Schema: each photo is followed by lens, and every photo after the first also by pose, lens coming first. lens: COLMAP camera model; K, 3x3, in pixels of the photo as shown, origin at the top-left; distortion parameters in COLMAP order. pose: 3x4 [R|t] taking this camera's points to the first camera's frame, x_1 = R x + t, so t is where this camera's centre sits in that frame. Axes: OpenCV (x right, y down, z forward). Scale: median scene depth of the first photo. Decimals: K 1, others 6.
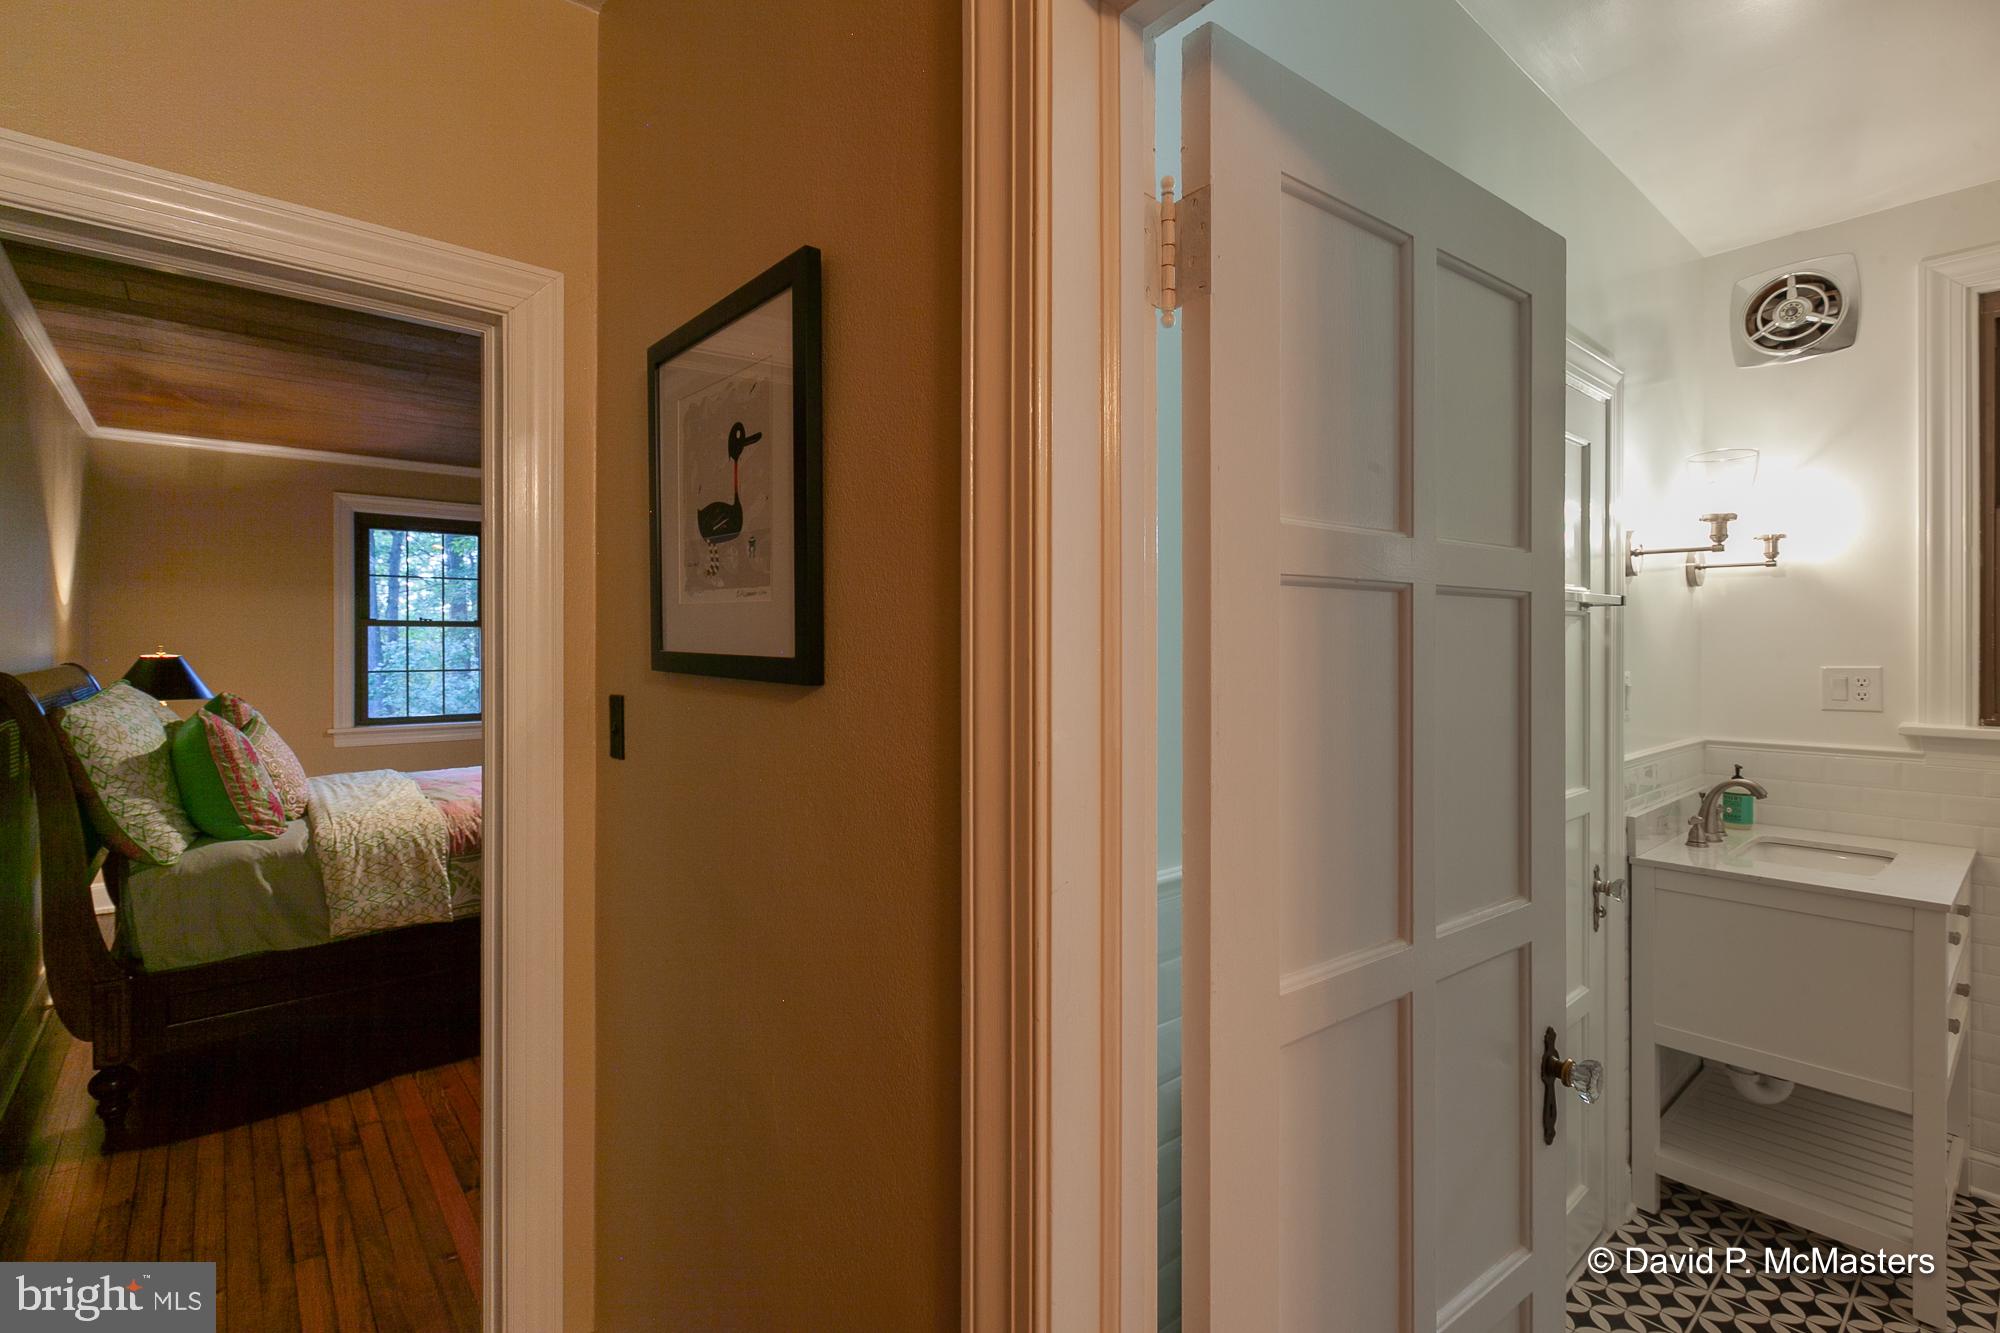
lens RADIAL K [[917.0, 0, 998.1], [0, 917.0, 654.5], [0, 0, 1]] dist [0.002869, 0.000463]
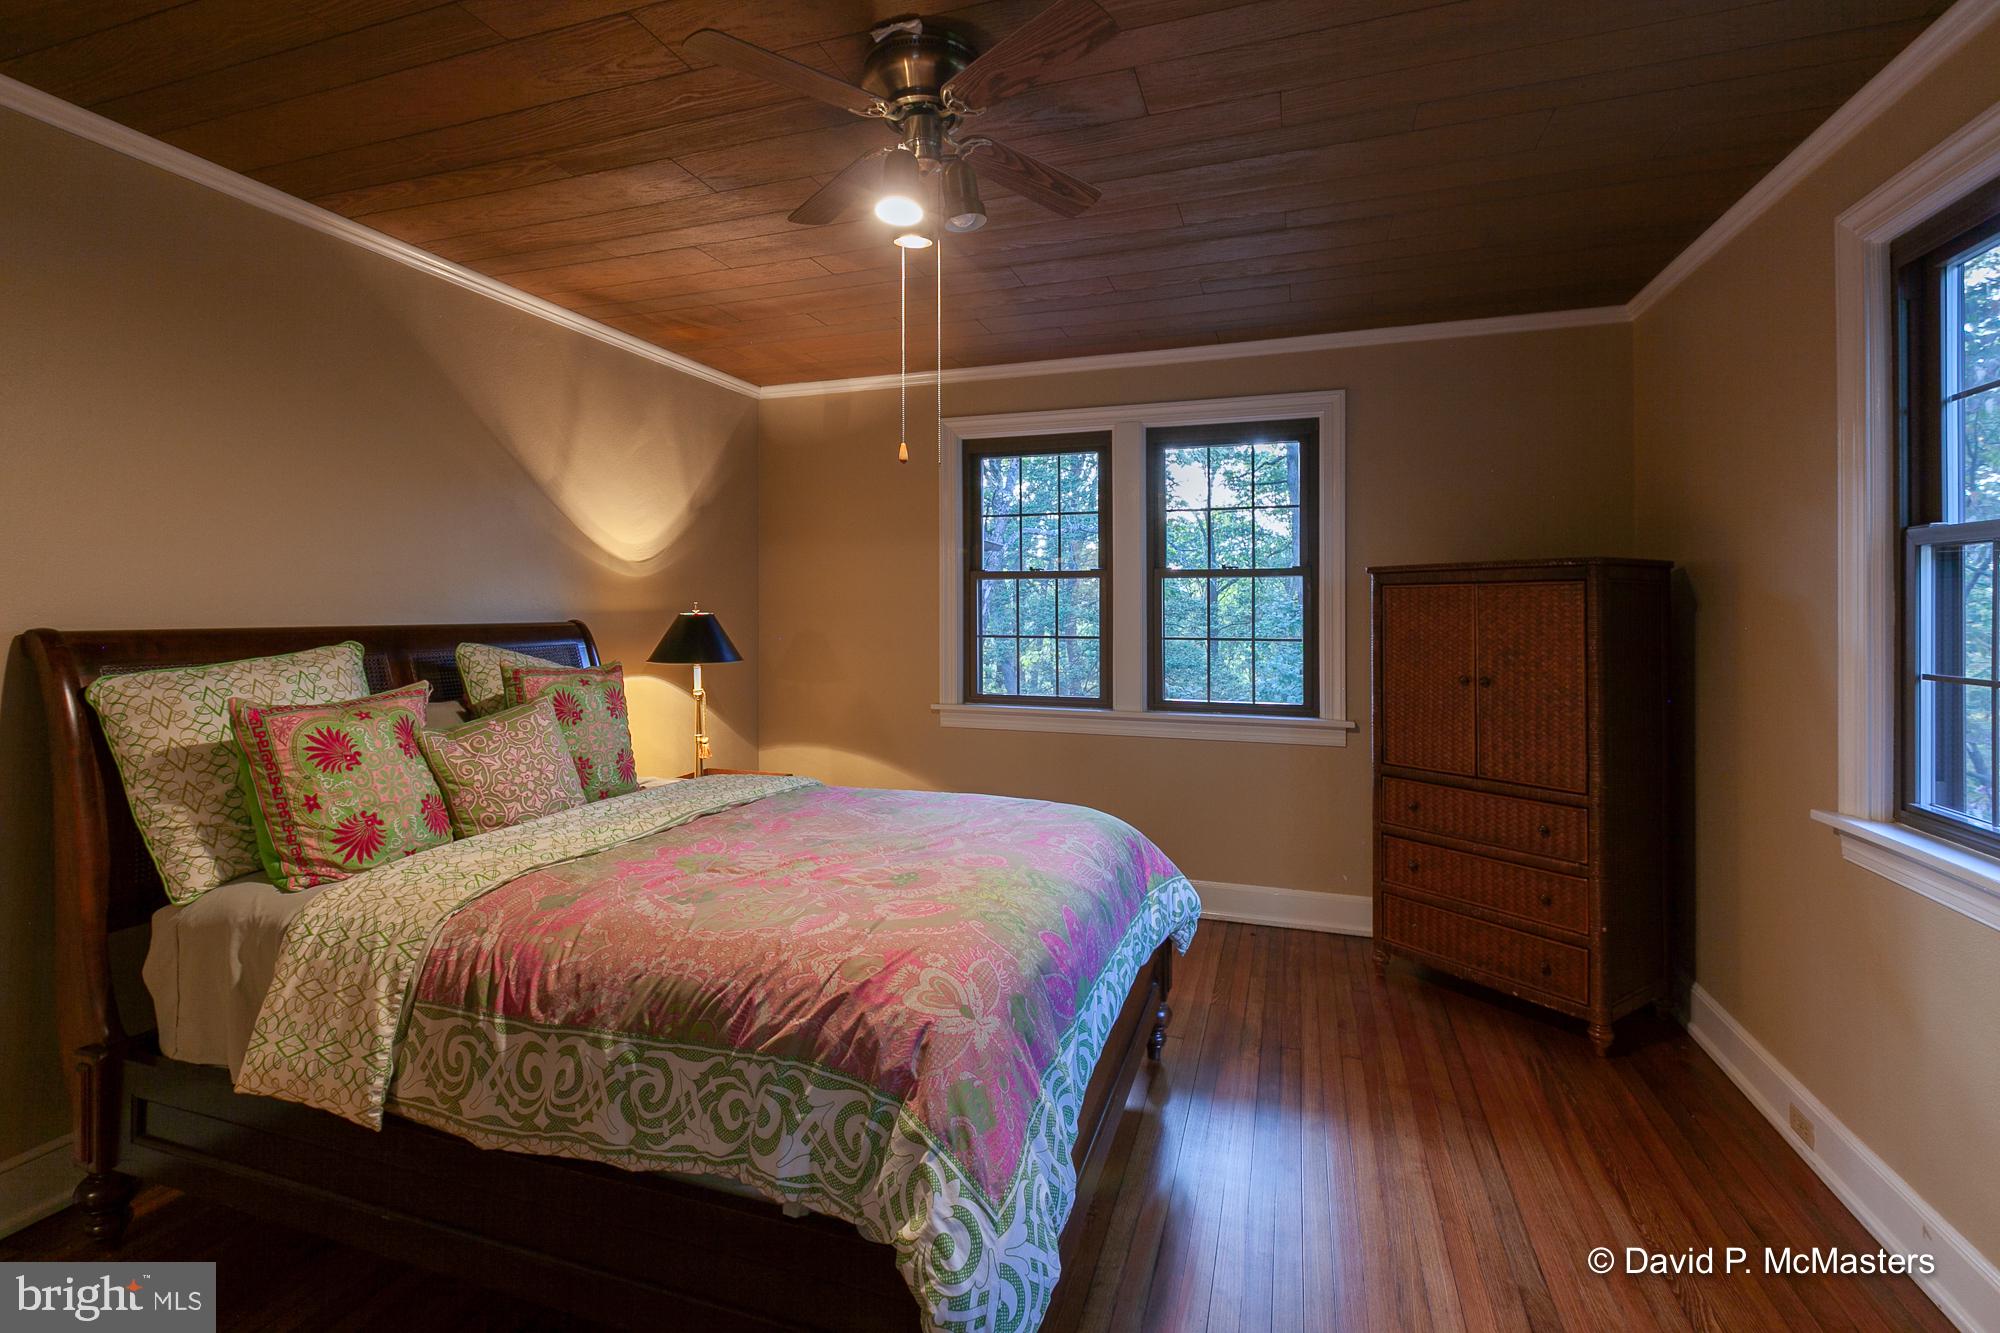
lens RADIAL K [[917.0, 0, 970.1], [0, 917.0, 609.2], [0, 0, 1]] dist [0.002869, 0.000463]
pose [[0.494958, 0.000662, -0.868916, 0.017281], [-0.009948, 0.999938, -0.004905, -0.002115], [0.868860, 0.011072, 0.494935, 1.073106]]
